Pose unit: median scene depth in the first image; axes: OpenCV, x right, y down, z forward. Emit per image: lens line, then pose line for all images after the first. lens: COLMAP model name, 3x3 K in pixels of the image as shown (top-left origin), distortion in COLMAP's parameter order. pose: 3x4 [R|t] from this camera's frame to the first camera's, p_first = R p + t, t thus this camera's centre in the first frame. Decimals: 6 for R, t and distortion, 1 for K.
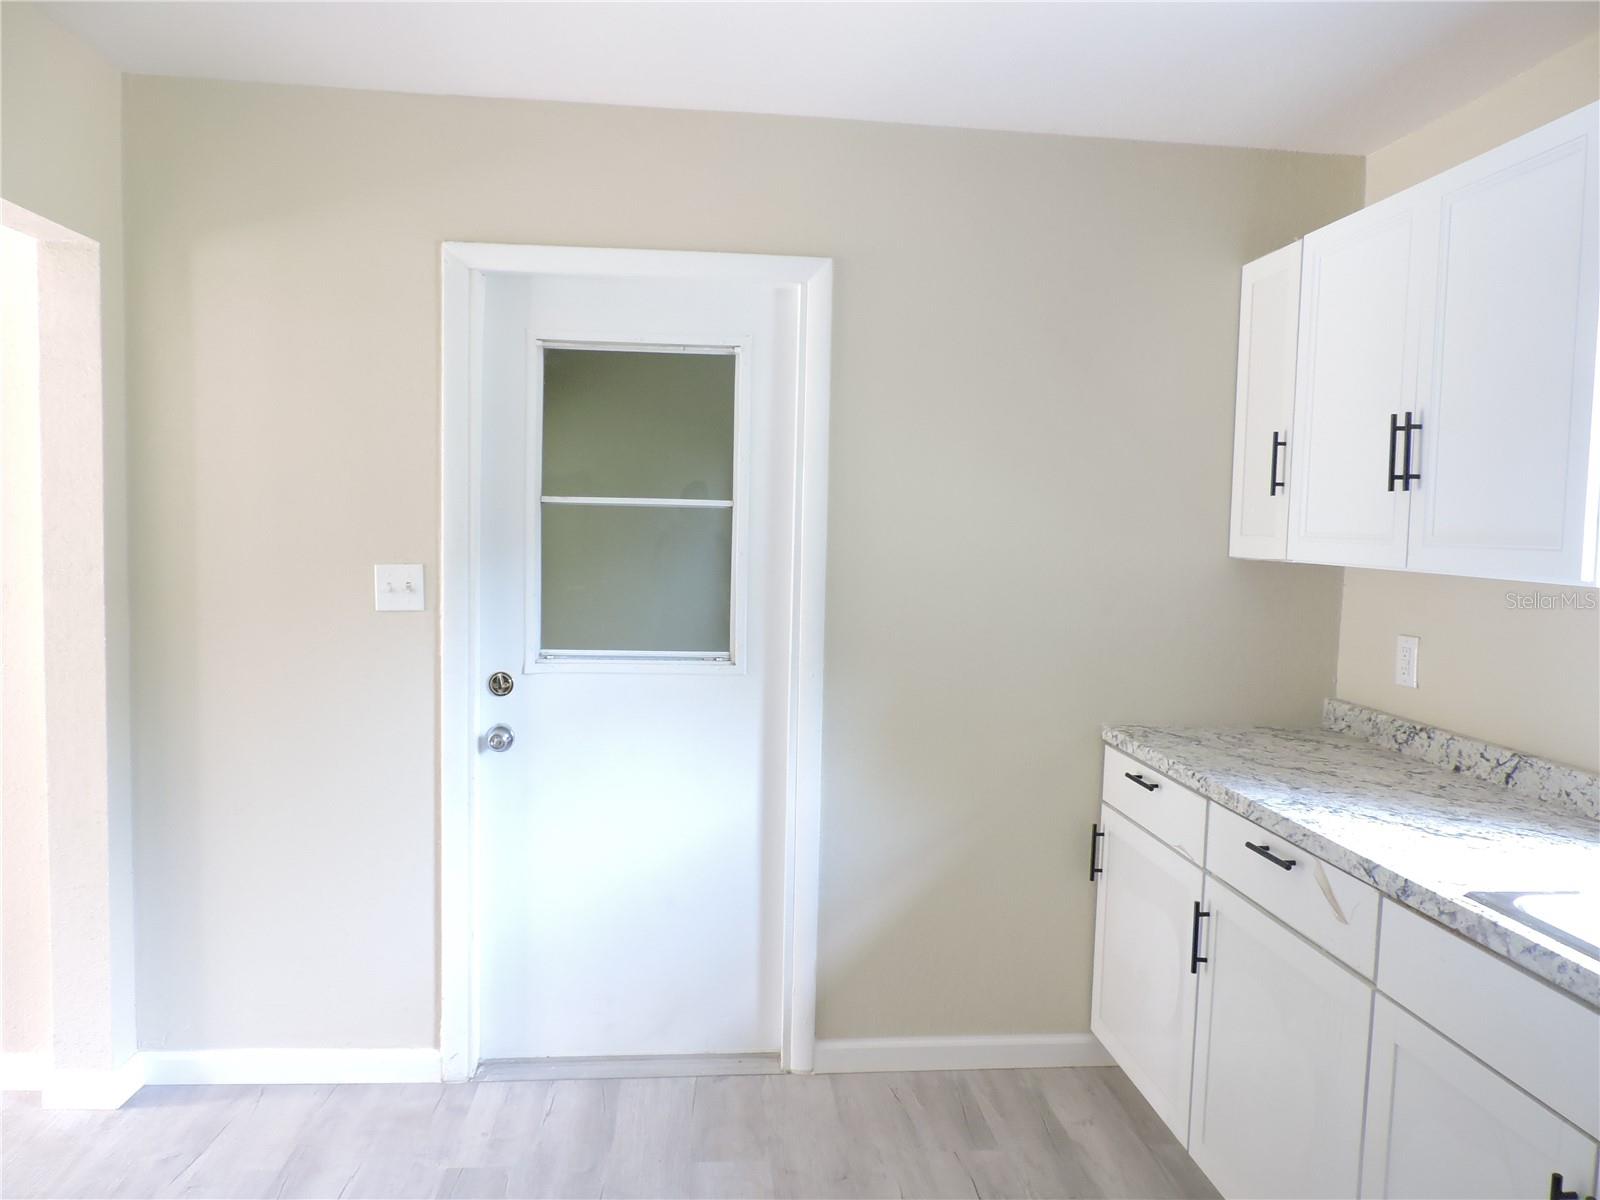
lens RADIAL K [[1144.6, 0, 807.3], [0, 1144.6, 604.6], [0, 0, 1]] dist [-0.010360, 0.000343]
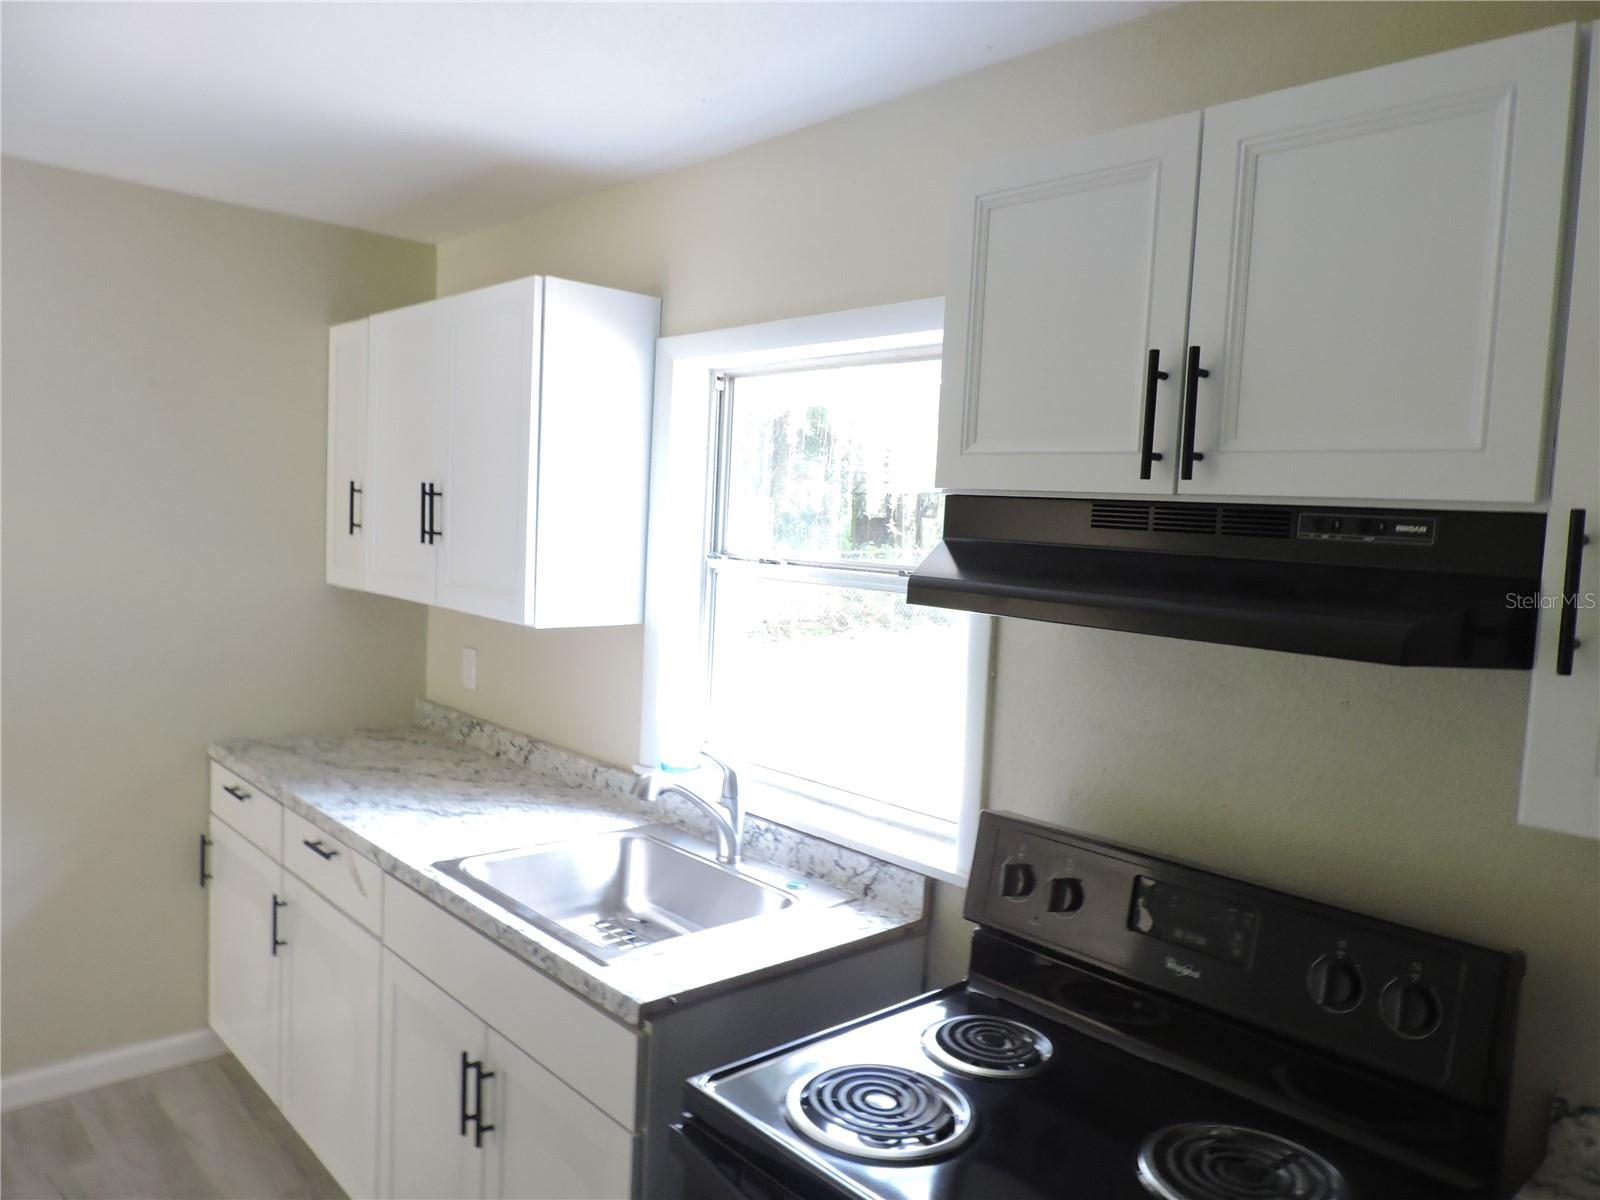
lens RADIAL K [[1144.6, 0, 799.3], [0, 1144.6, 604.5], [0, 0, 1]] dist [-0.010360, 0.000343]
pose [[0.803987, -0.031356, 0.593820, 0.091278], [0.015196, 0.999366, 0.032196, -0.062326], [-0.594453, -0.016861, 0.803954, -0.238085]]
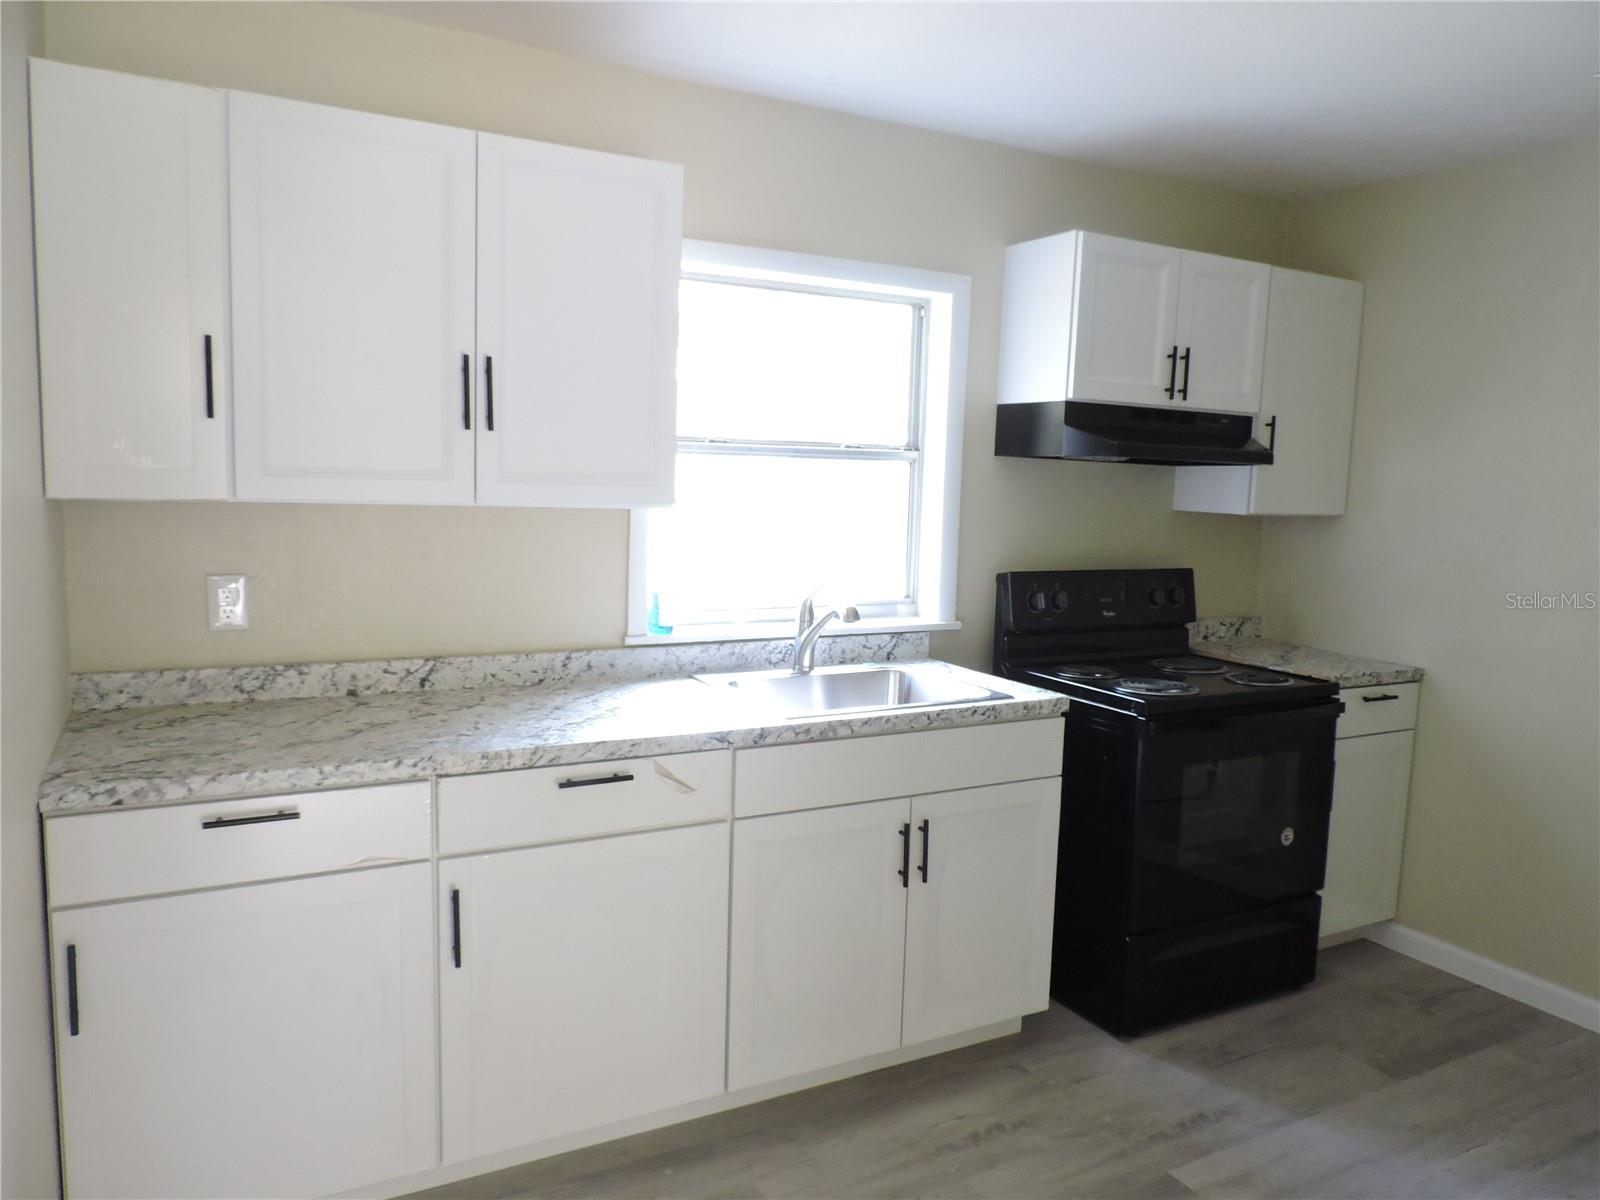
lens RADIAL K [[1144.6, 0, 791.2], [0, 1144.6, 603.2], [0, 0, 1]] dist [-0.010360, 0.000343]
pose [[-0.382559, -0.147237, 0.912124, -0.541497], [0.024880, 0.985221, 0.169471, -0.106587], [-0.923596, 0.087527, -0.373242, 1.066832]]
